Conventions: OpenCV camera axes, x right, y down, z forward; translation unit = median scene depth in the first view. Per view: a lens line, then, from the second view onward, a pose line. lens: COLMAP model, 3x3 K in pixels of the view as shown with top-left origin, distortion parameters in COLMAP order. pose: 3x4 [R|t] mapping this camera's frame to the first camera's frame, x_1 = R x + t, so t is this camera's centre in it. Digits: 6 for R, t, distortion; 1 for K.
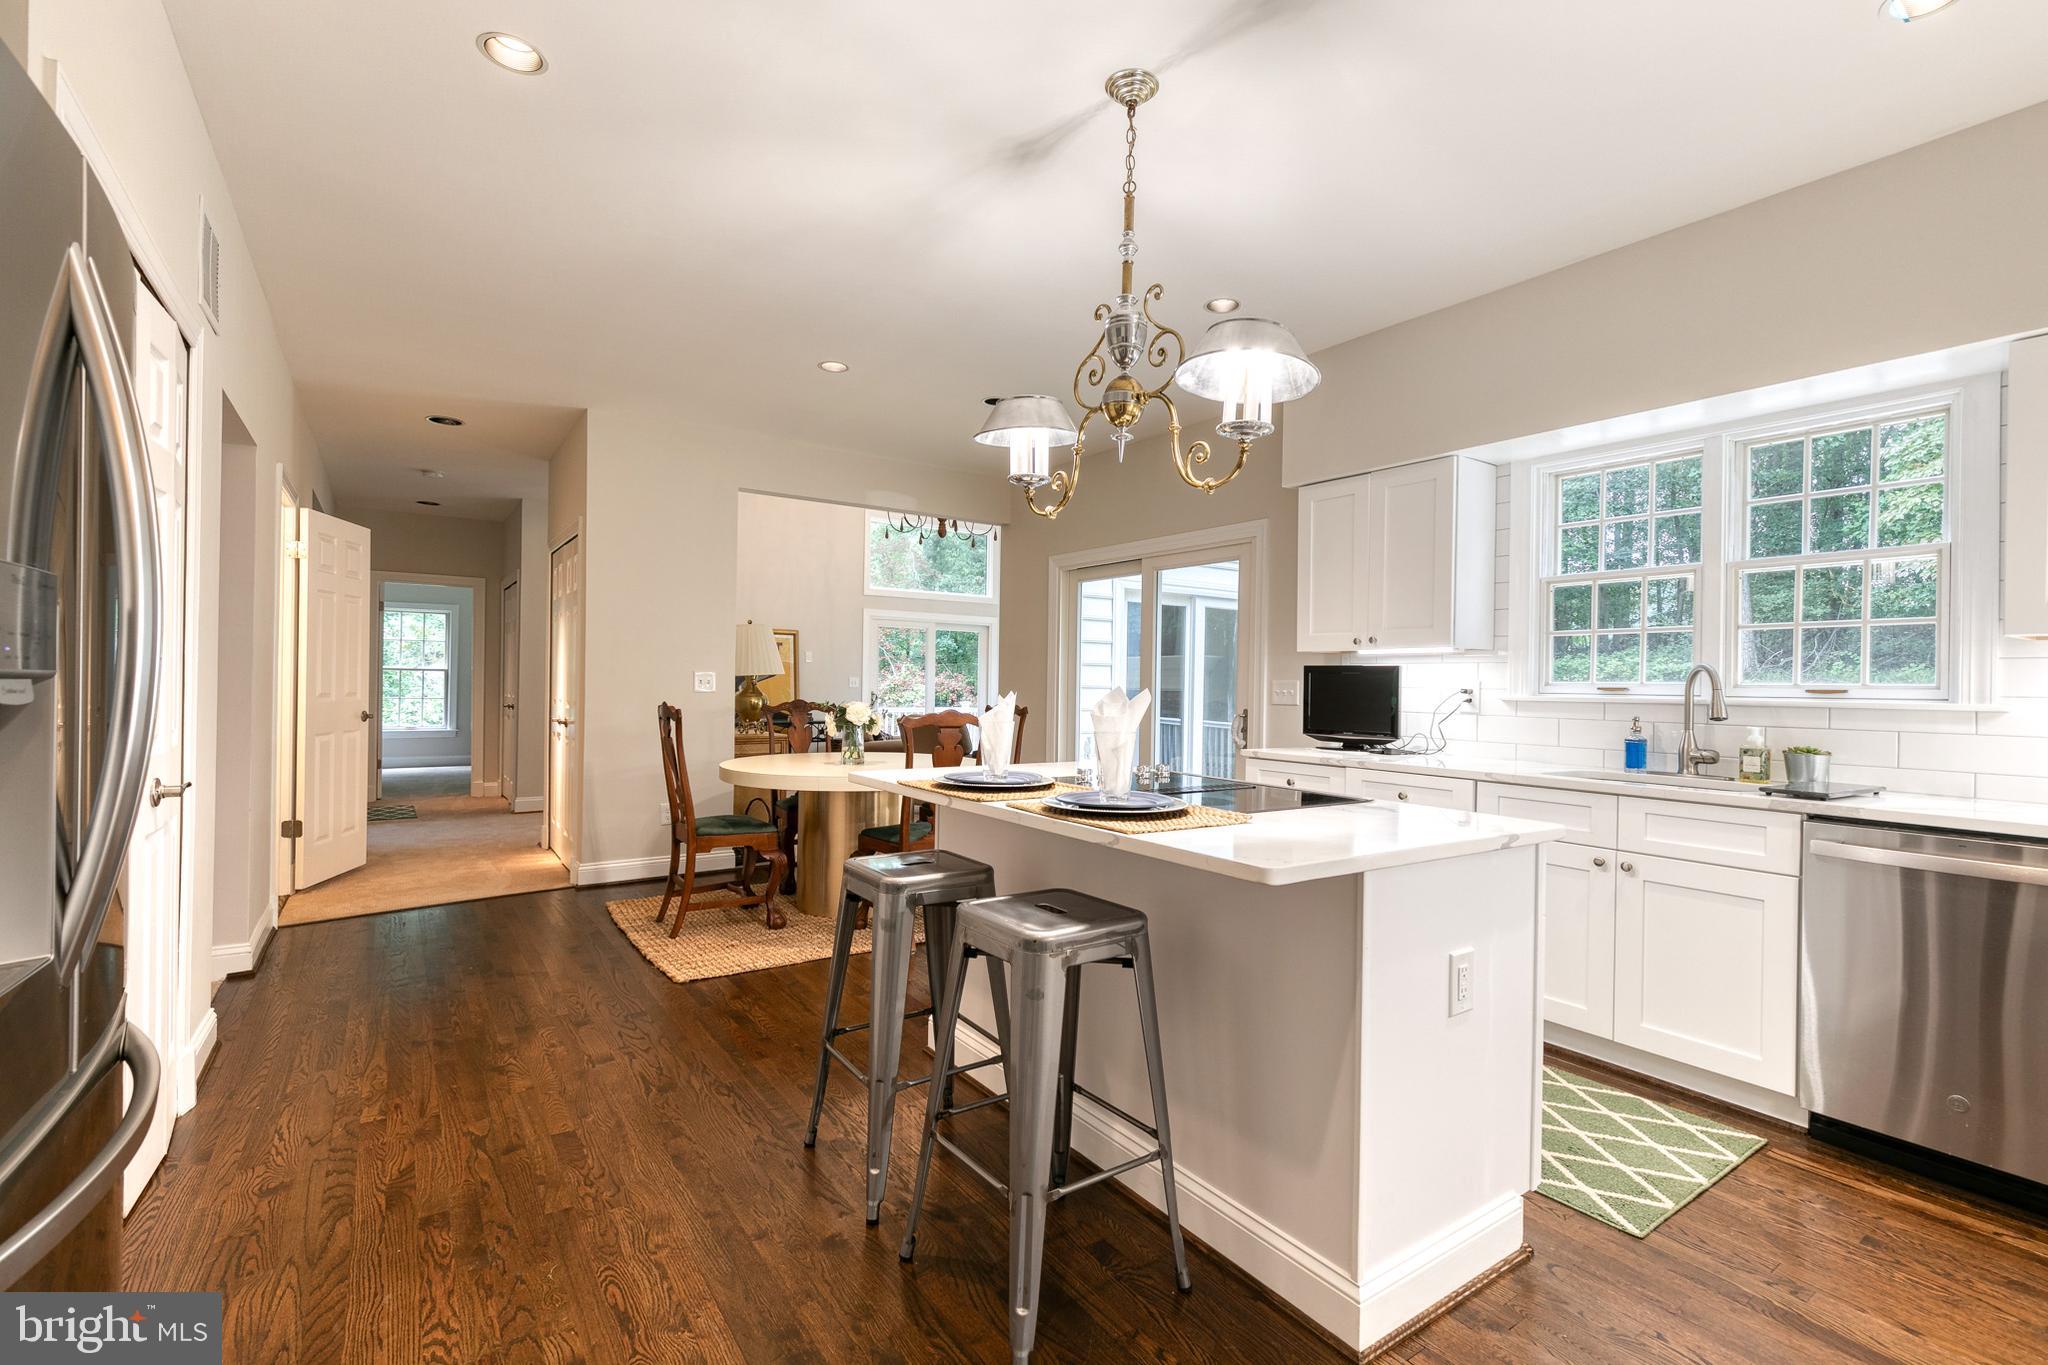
lens RADIAL K [[926.0, 0, 1067.6], [0, 926.0, 684.4], [0, 0, 1]] dist [0.008317, 0.000075]
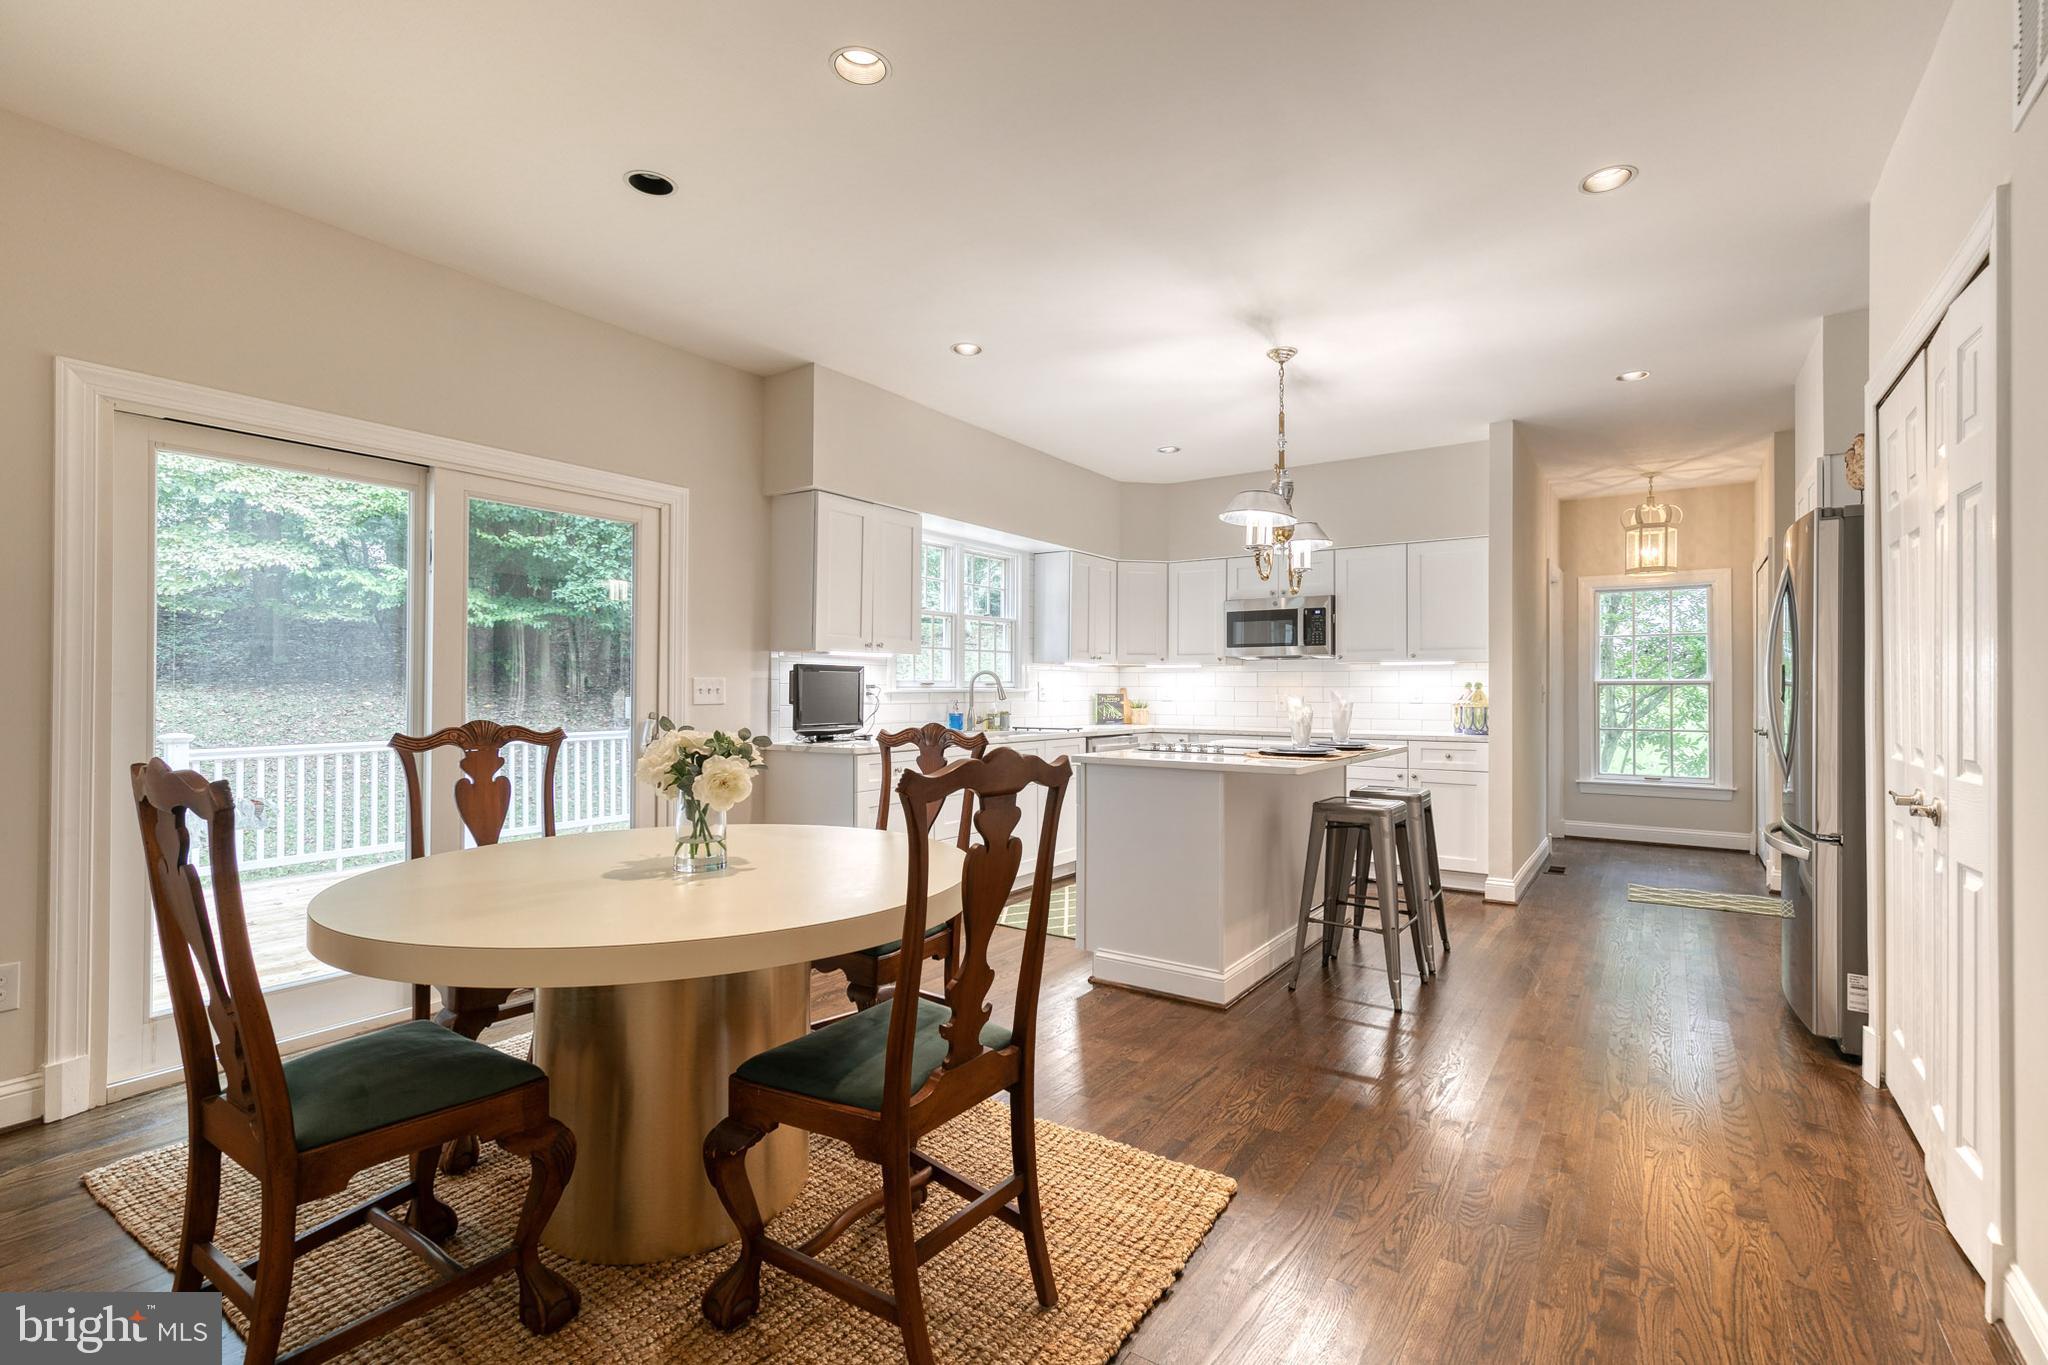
lens RADIAL K [[934.5, 0, 1024.0], [0, 934.5, 682.5], [0, 0, 1]] dist [0.003937, -0.000235]
pose [[-0.334336, -0.008399, 0.942417, -1.051836], [-0.003852, 0.999964, 0.007546, -0.010421], [-0.942446, -0.001107, -0.334356, 1.483721]]
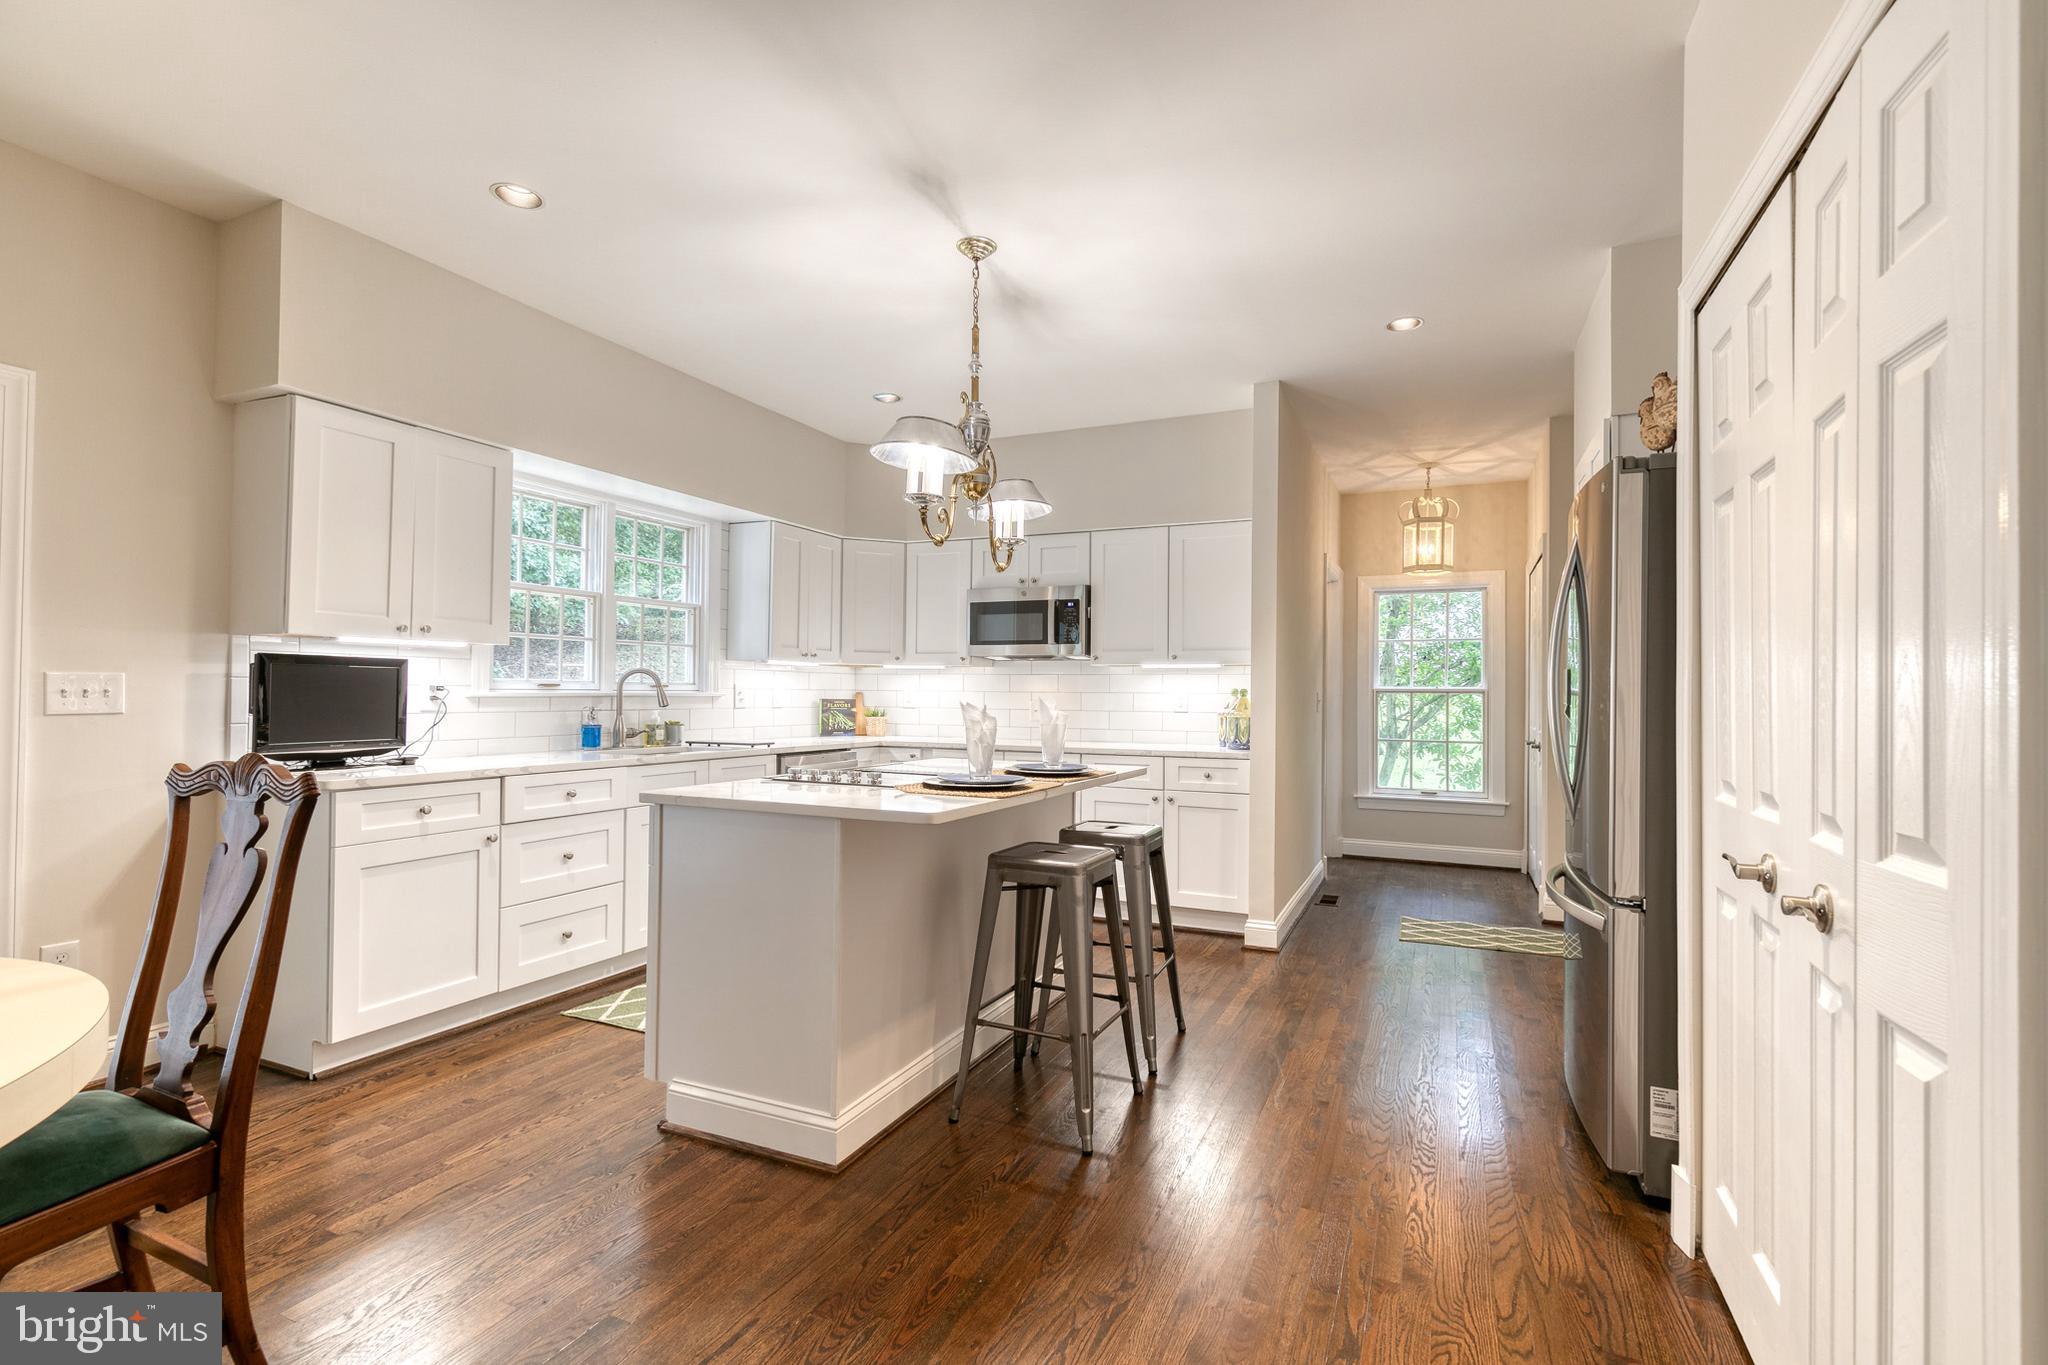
lens RADIAL K [[935.9, 0, 1029.8], [0, 935.9, 683.5], [0, 0, 1]] dist [0.006882, -0.000067]
pose [[-0.499050, -0.009194, 0.866525, -0.820017], [-0.013191, 0.999908, 0.003013, -0.009183], [-0.866473, -0.009927, -0.499125, 1.146302]]
